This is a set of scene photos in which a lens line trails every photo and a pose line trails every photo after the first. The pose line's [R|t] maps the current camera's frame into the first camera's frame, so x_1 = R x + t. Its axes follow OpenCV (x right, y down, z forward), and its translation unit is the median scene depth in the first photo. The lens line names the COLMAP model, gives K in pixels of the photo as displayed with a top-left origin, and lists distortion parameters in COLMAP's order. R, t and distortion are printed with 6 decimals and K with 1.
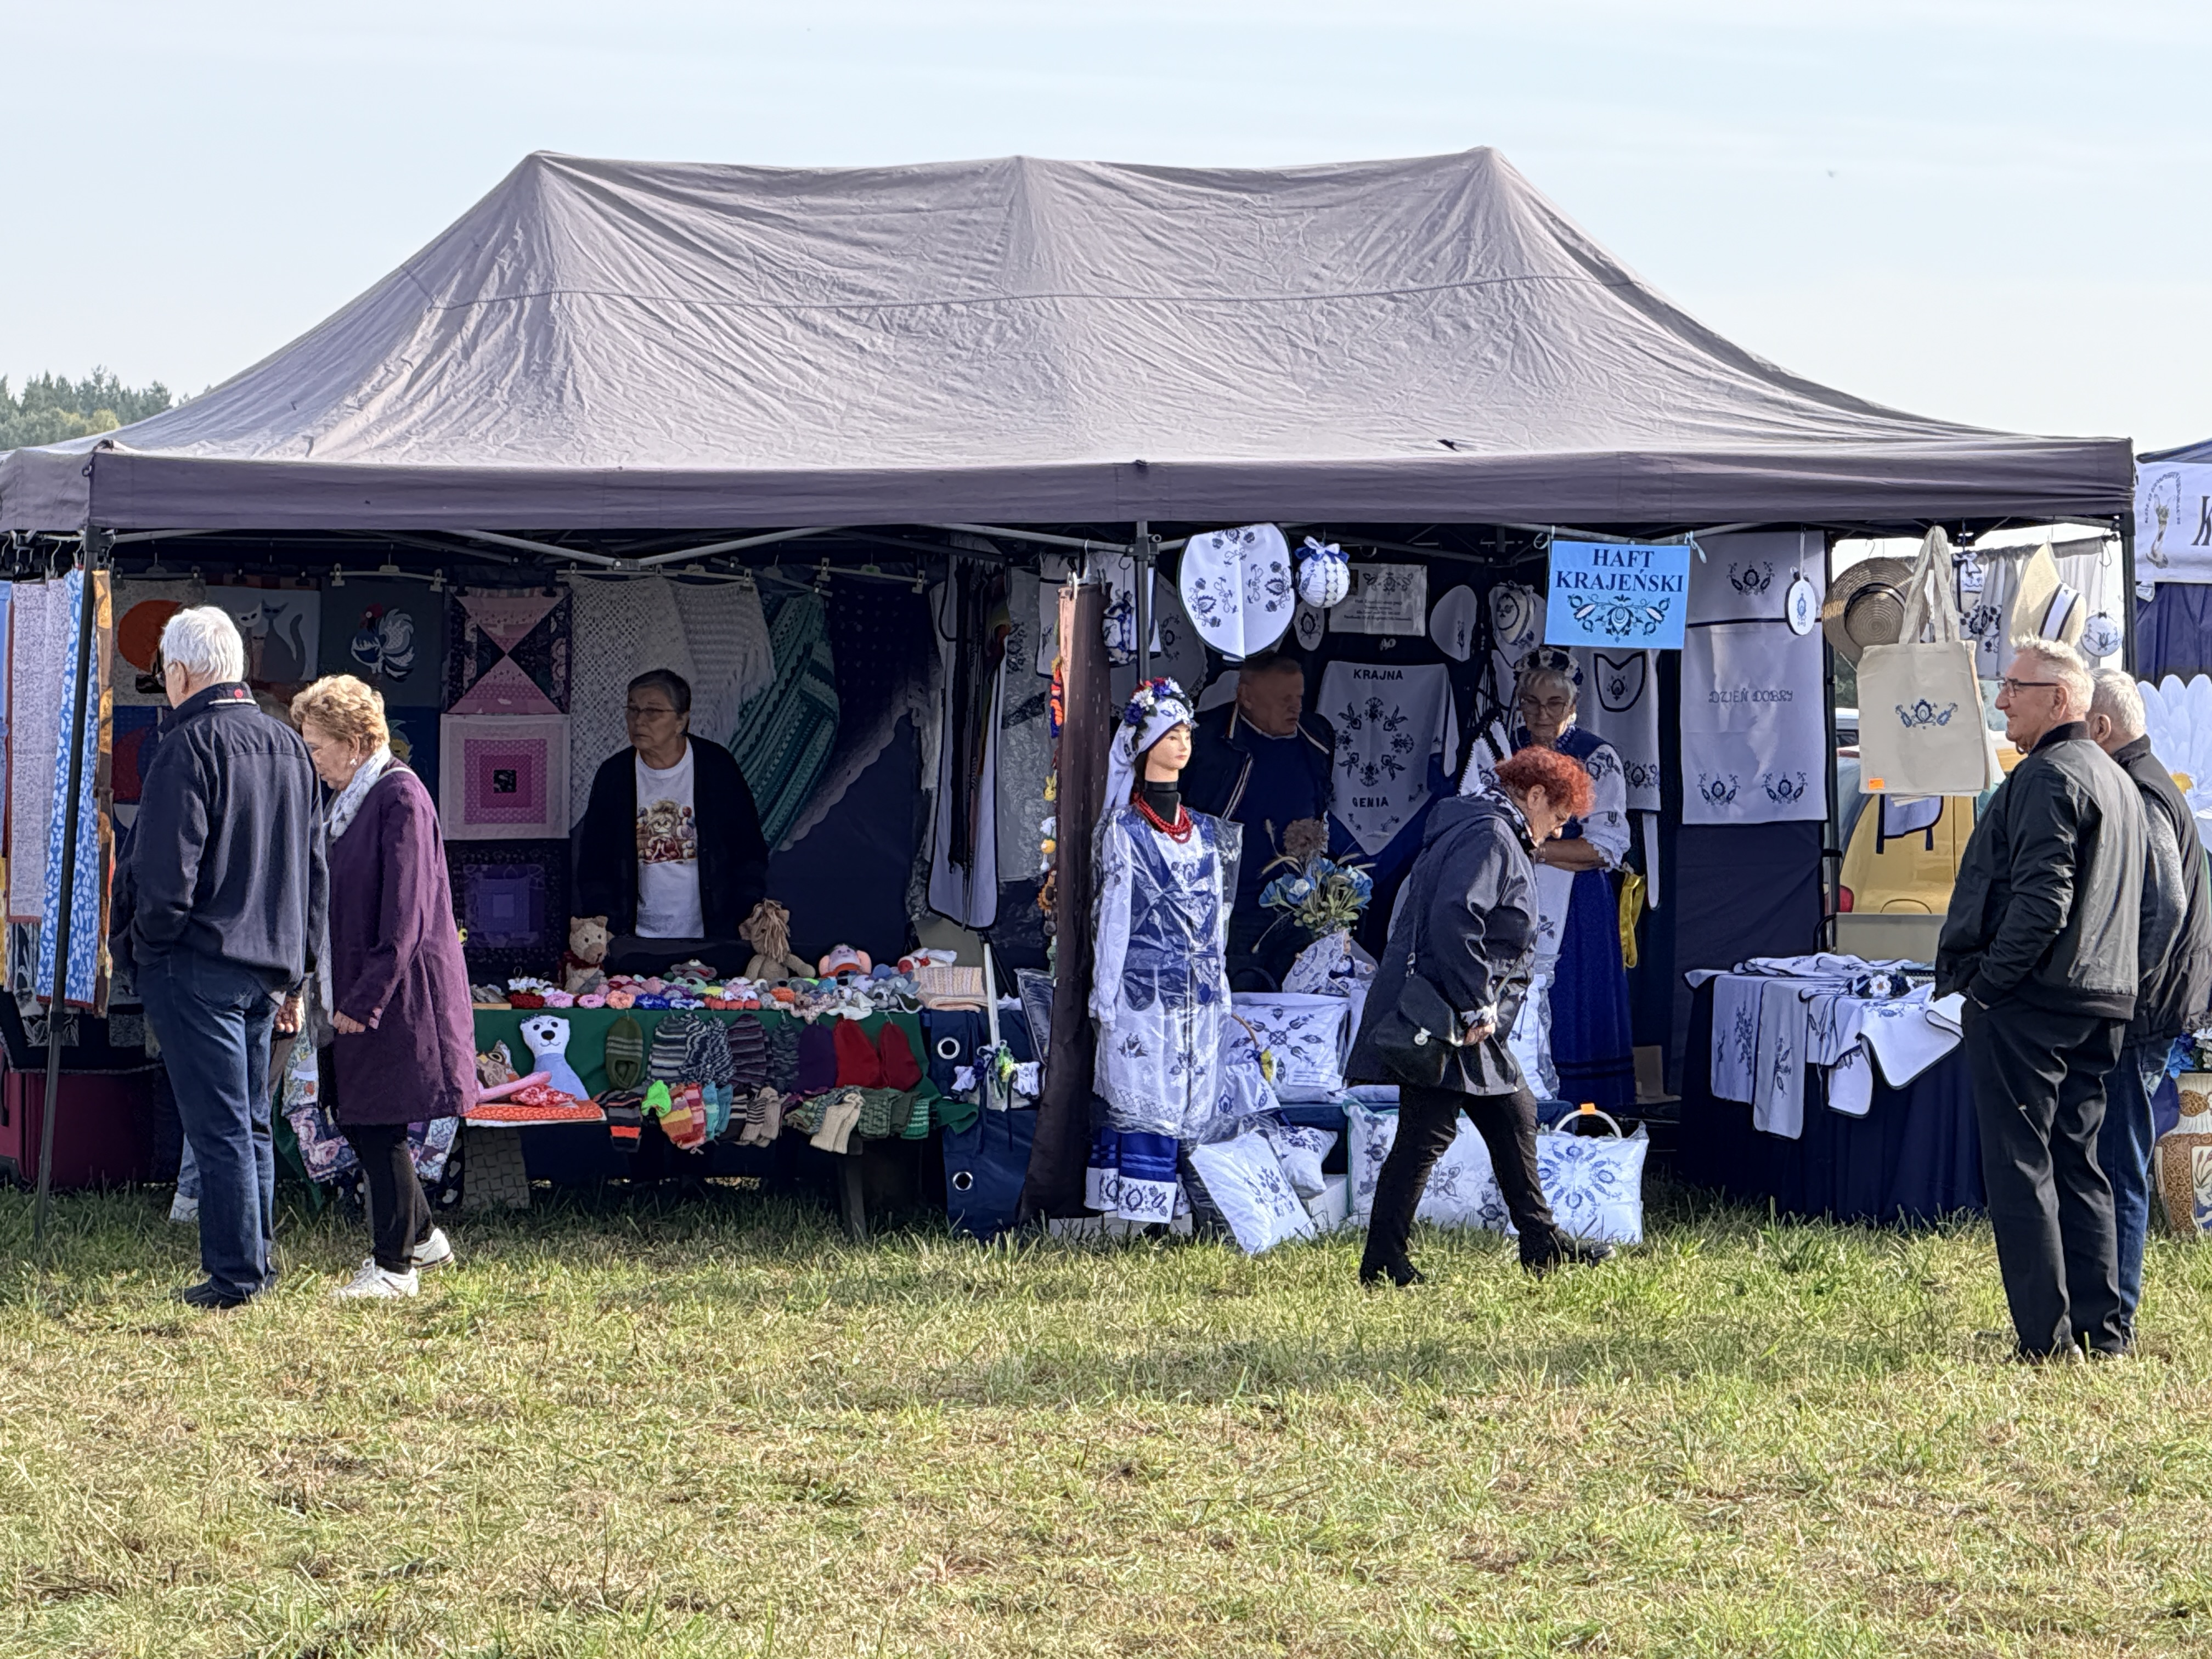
lens RADIAL K [[9778.0, 0, 1106.0], [0, 9778.0, 824.7], [0, 0, 1]] dist [1.279297, 0.000000]
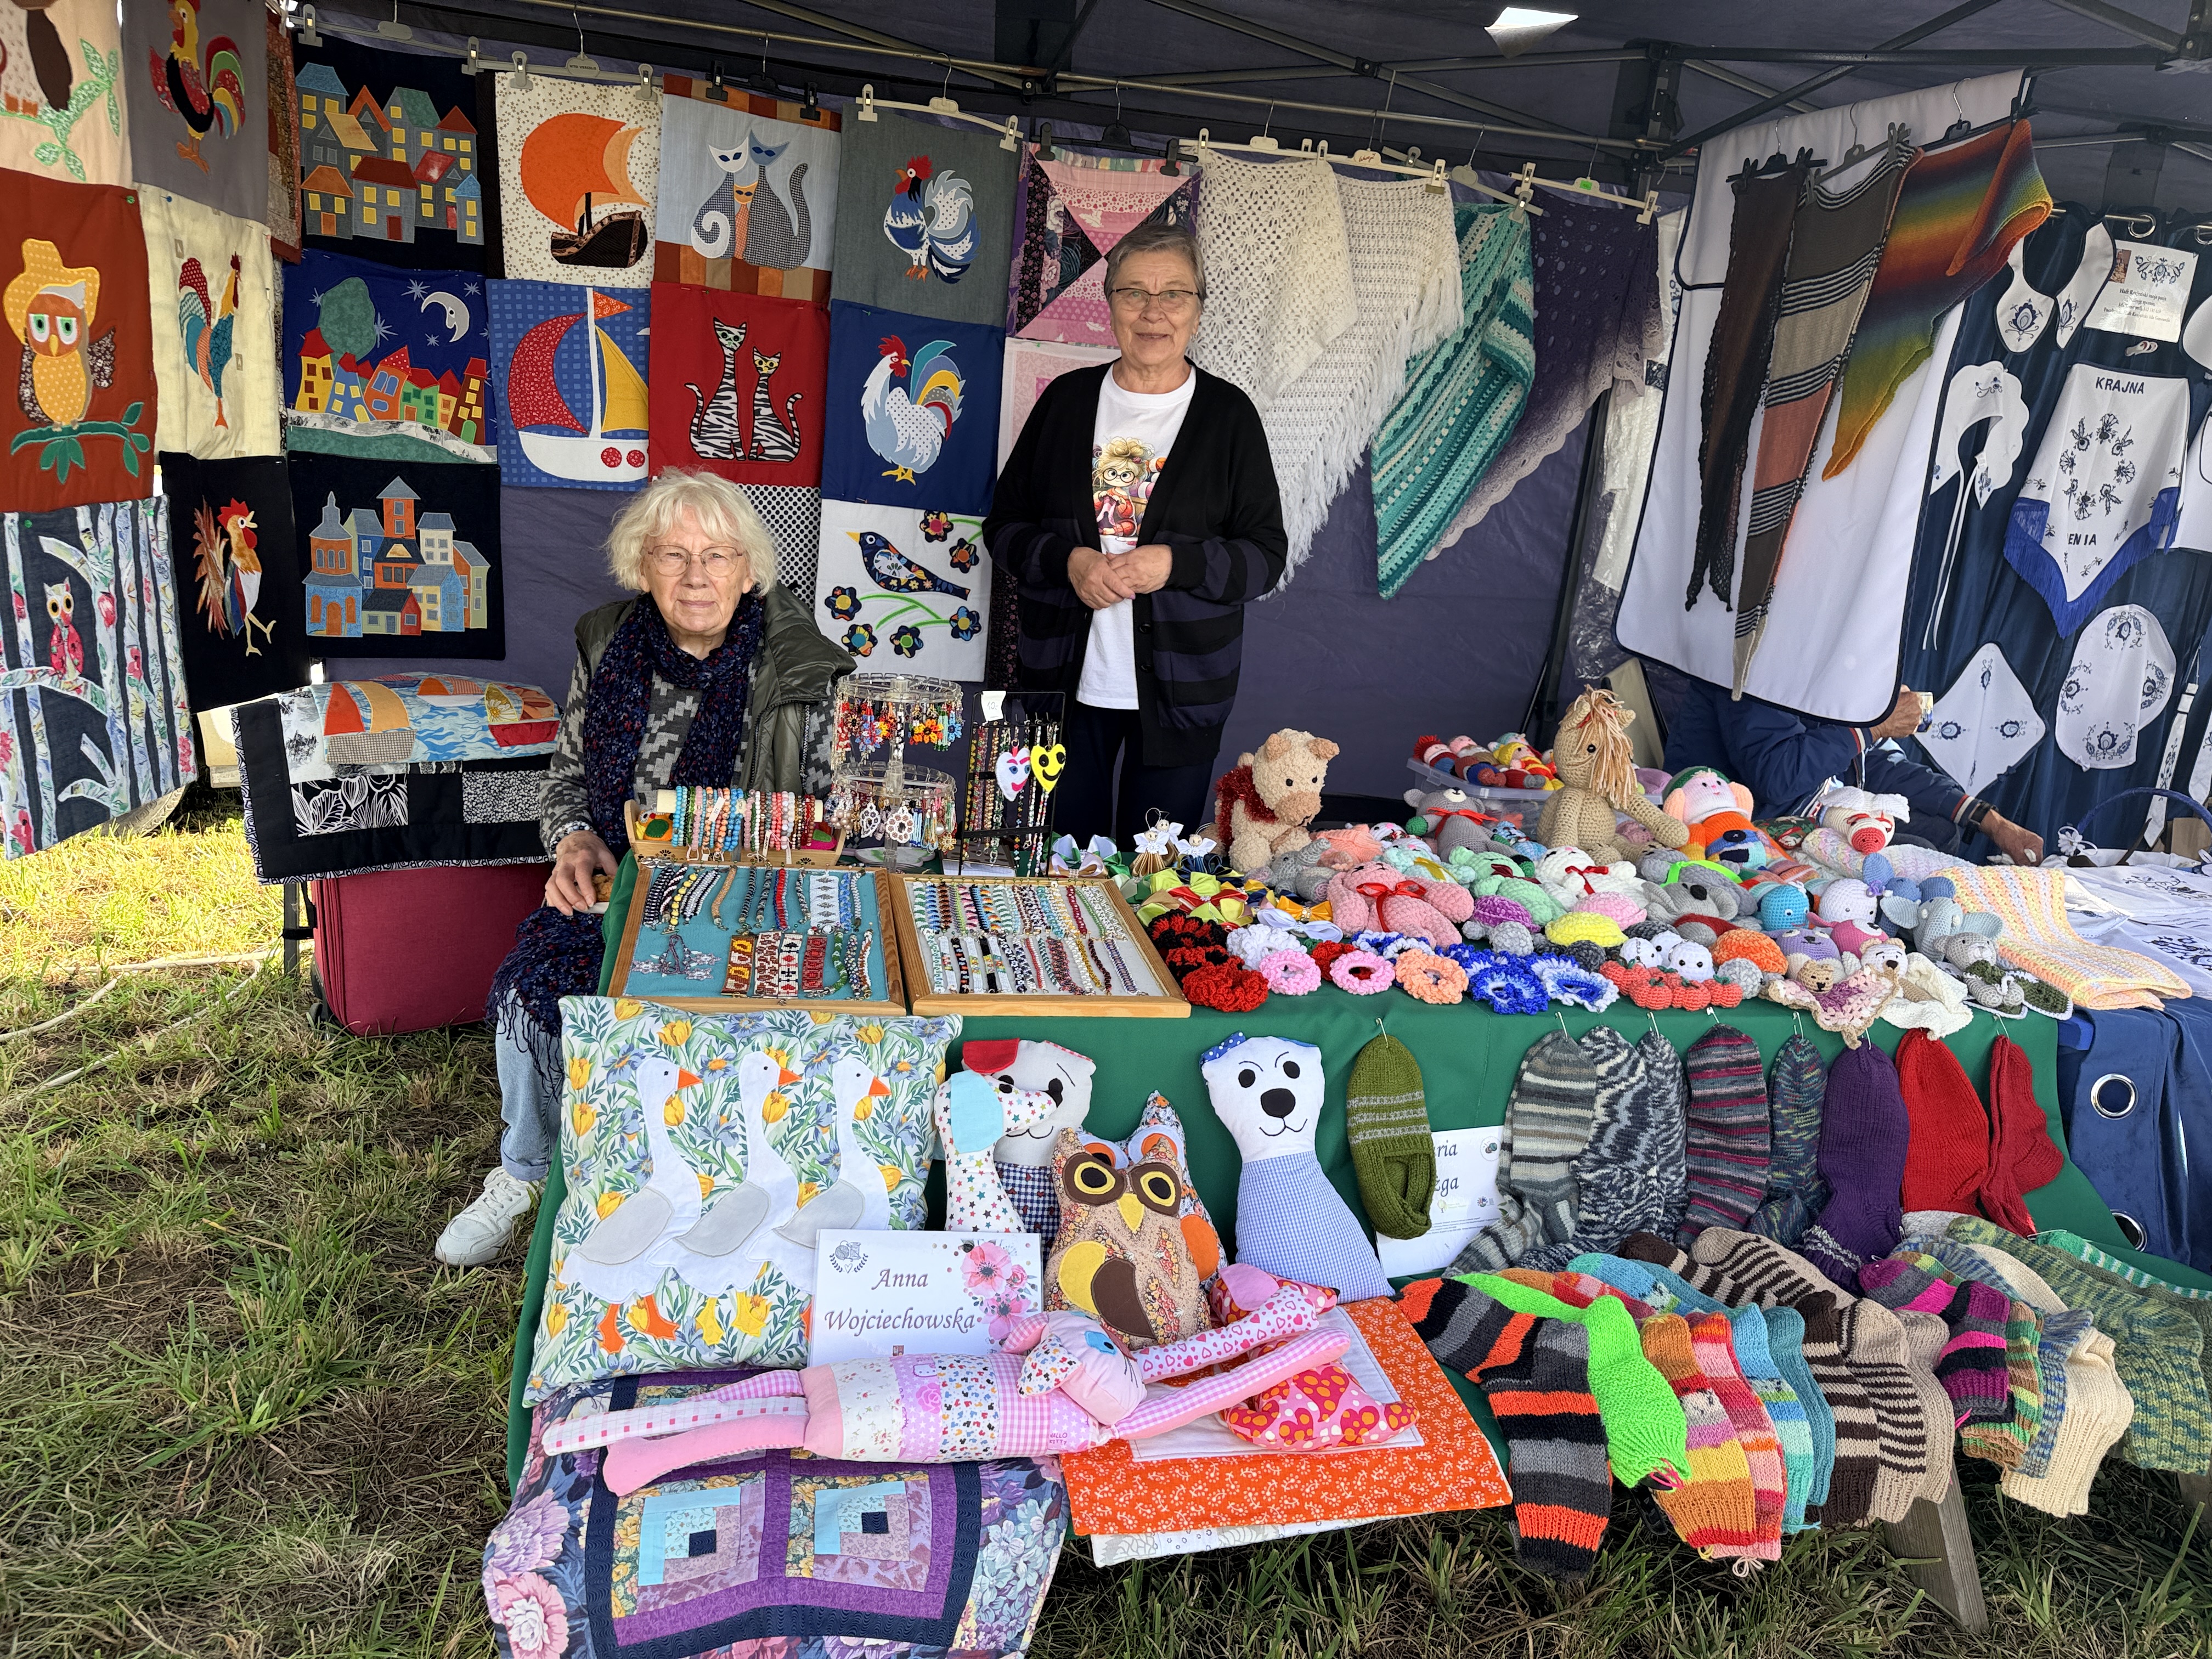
lens RADIAL K [[1594.5, 0, 1106.5], [0, 1594.5, 822.3], [0, 0, 1]] dist [0.036982, -0.044228]
pose [[0.997689, 0.062367, 0.026950, -0.061457], [-0.066553, 0.976895, 0.203092, -0.001047], [-0.013661, -0.204417, 0.978789, 0.881773]]
